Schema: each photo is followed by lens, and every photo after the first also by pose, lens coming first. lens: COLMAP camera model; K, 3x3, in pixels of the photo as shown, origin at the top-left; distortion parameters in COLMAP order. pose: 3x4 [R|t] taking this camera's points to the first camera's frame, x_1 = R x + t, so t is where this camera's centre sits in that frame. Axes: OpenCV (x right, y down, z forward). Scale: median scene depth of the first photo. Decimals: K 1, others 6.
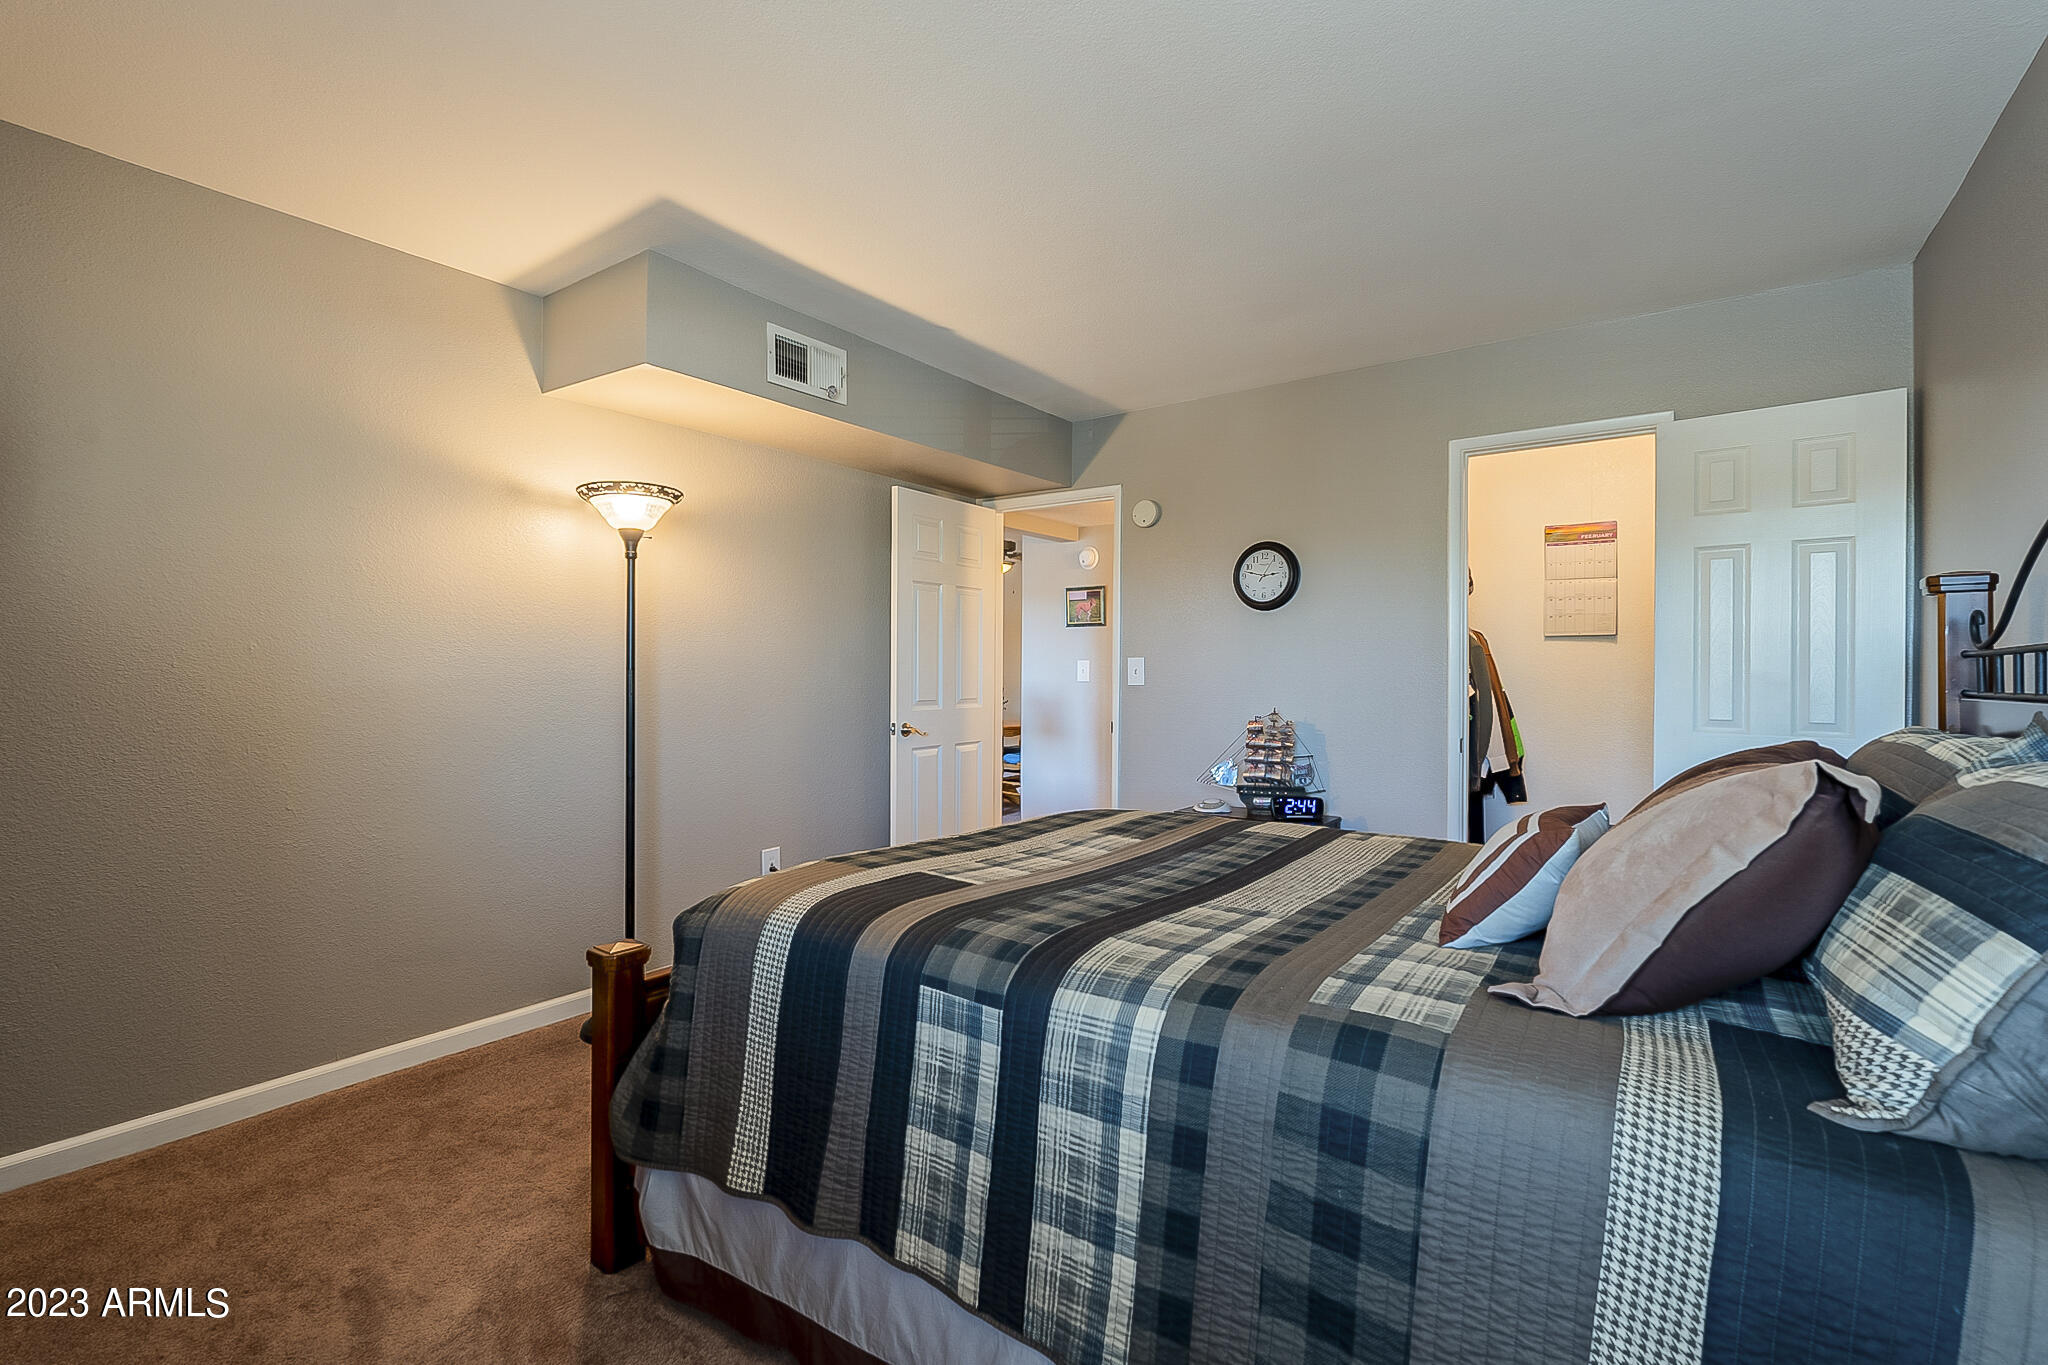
lens RADIAL K [[905.0, 0, 1032.1], [0, 905.0, 675.4], [0, 0, 1]] dist [-0.000910, 0.000312]
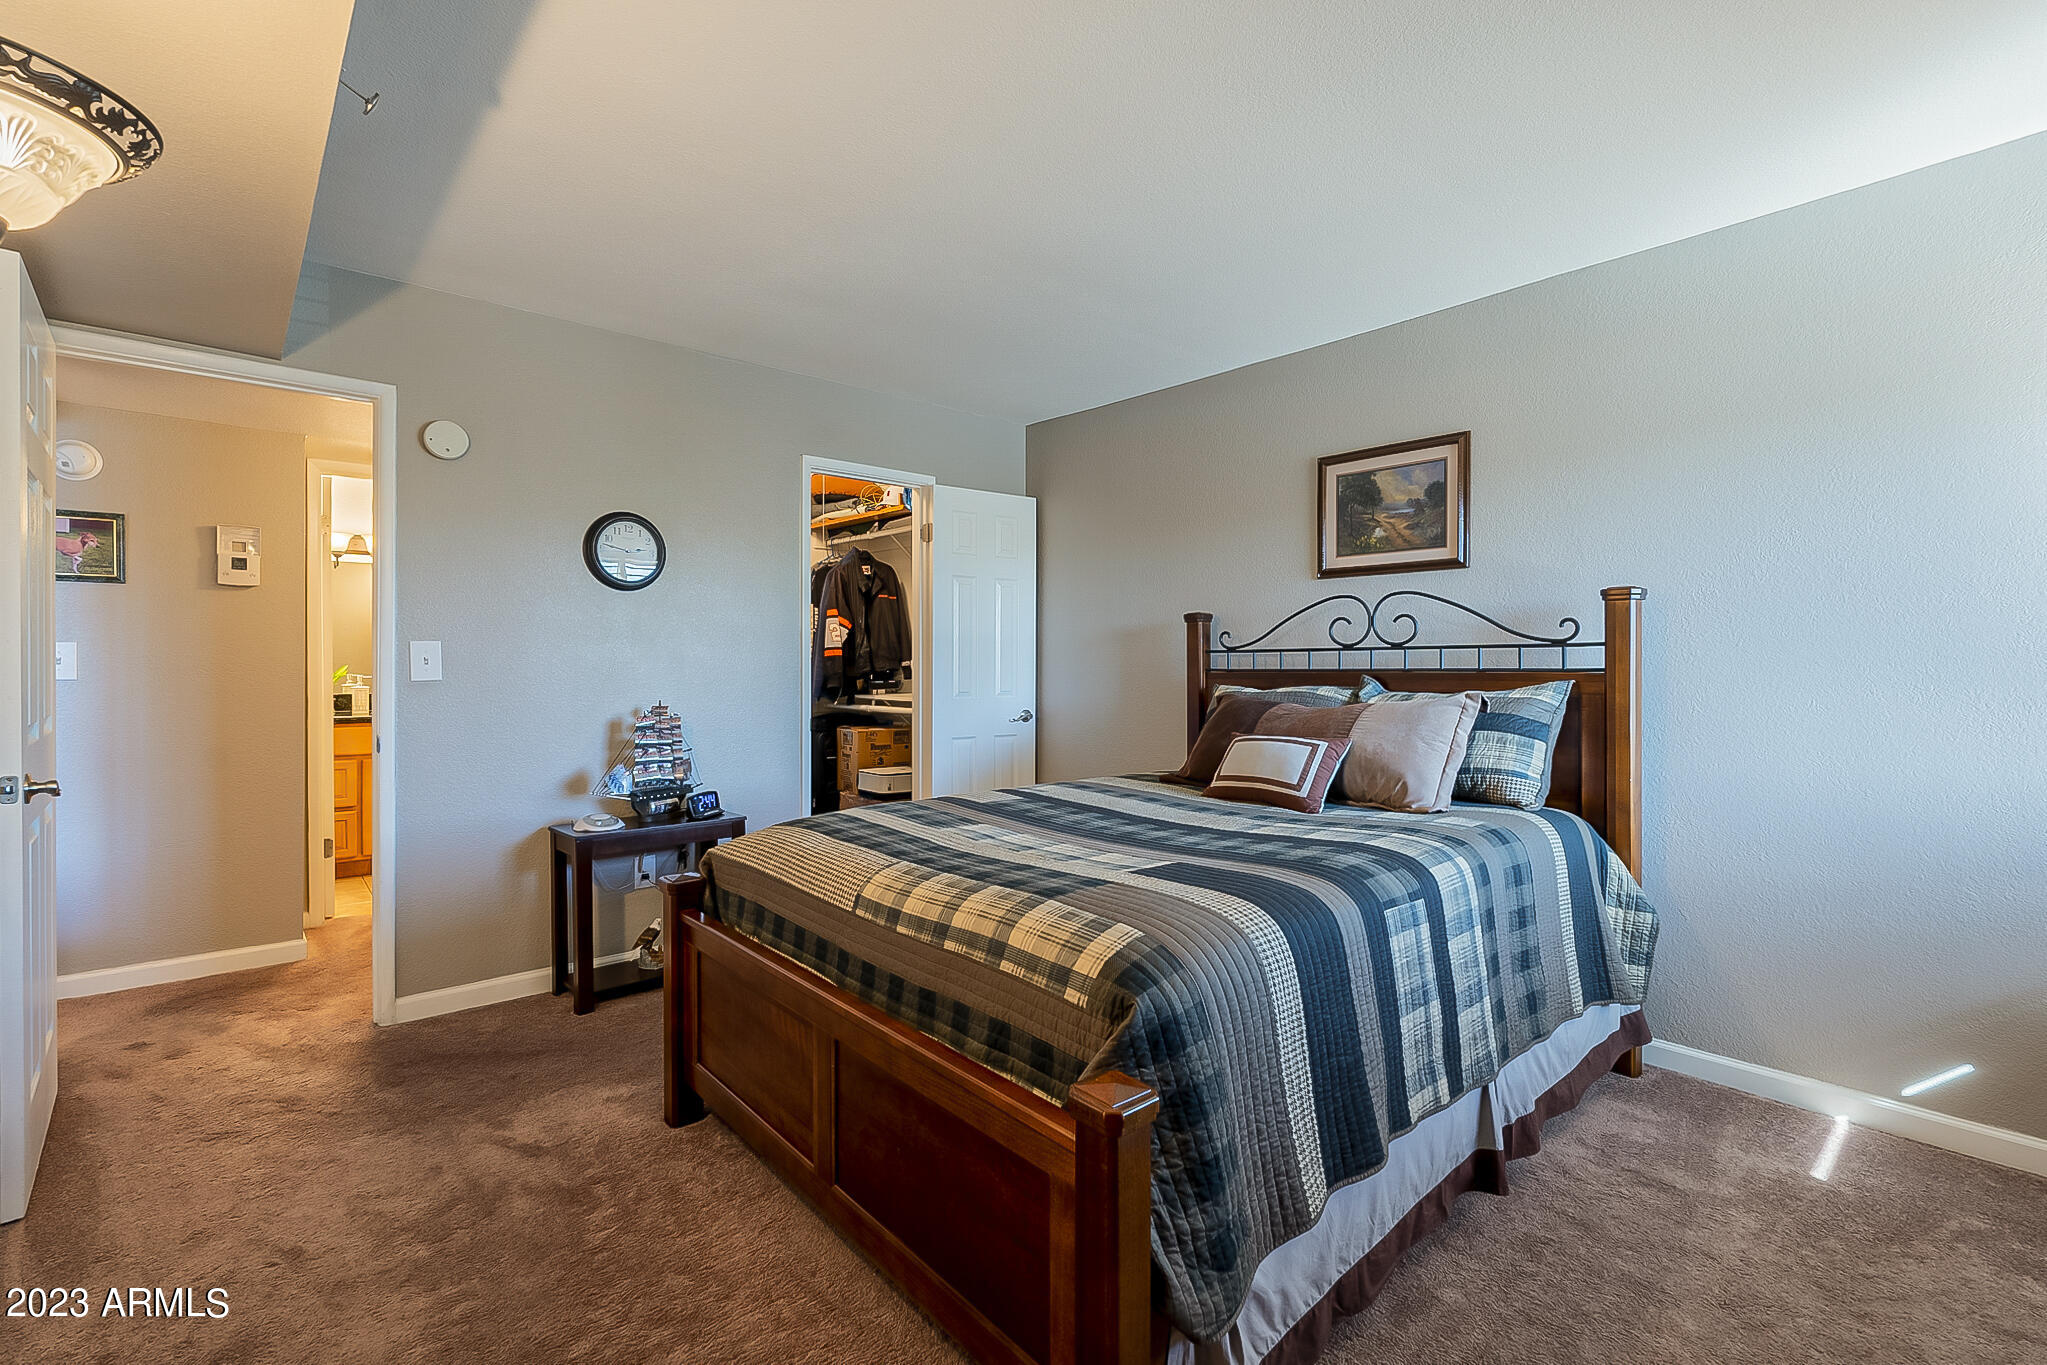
lens RADIAL K [[890.3, 0, 1019.6], [0, 890.3, 680.6], [0, 0, 1]] dist [0.000165, -0.000208]
pose [[0.210774, -0.018275, 0.977364, -0.499522], [0.008523, 0.999822, 0.016856, 0.003714], [-0.977498, 0.004777, 0.210892, 0.441953]]
